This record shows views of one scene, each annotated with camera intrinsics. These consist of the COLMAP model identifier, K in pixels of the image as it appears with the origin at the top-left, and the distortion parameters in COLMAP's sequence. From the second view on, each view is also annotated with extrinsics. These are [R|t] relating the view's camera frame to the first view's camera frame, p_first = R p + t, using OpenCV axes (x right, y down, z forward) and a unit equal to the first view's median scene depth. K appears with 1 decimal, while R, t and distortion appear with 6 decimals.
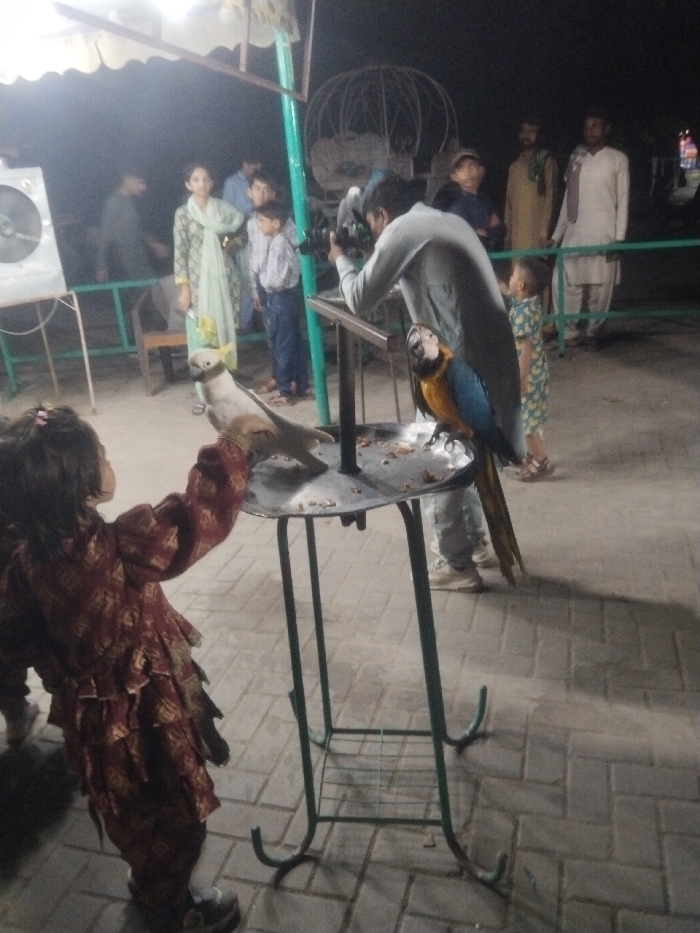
lens RADIAL K [[706.5, 0, 349.8], [0, 706.5, 468.6], [0, 0, 1]] dist [-0.042947, -0.009905]
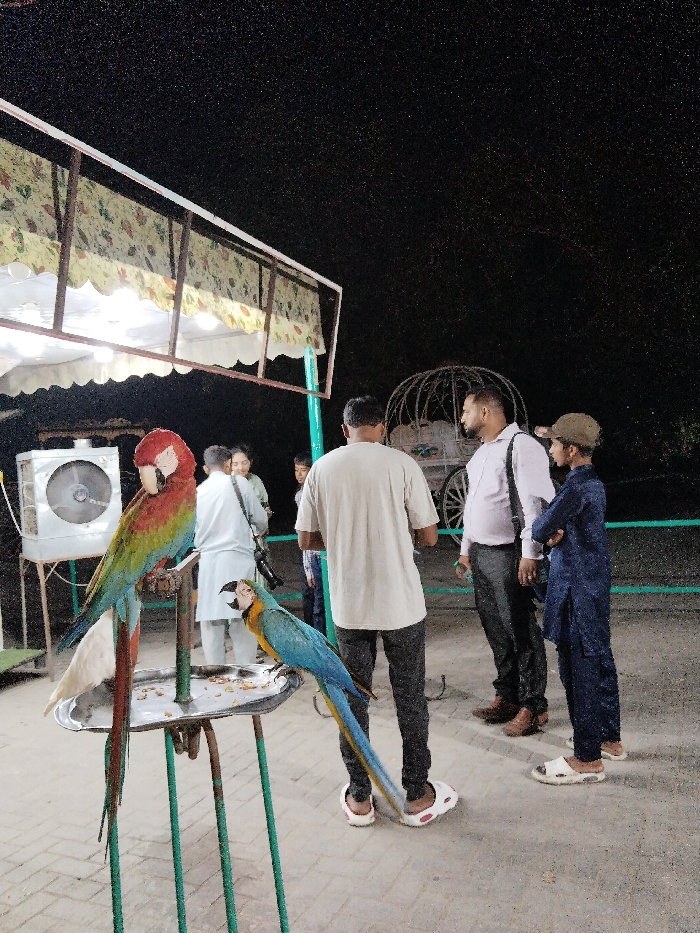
lens RADIAL K [[706.5, 0, 350.8], [0, 706.5, 466.9], [0, 0, 1]] dist [-0.042947, -0.009905]
pose [[0.987457, 0.009773, -0.157582, 0.167263], [-0.067258, 0.929030, -0.363841, 0.015812], [0.142843, 0.369877, 0.918034, -0.055836]]
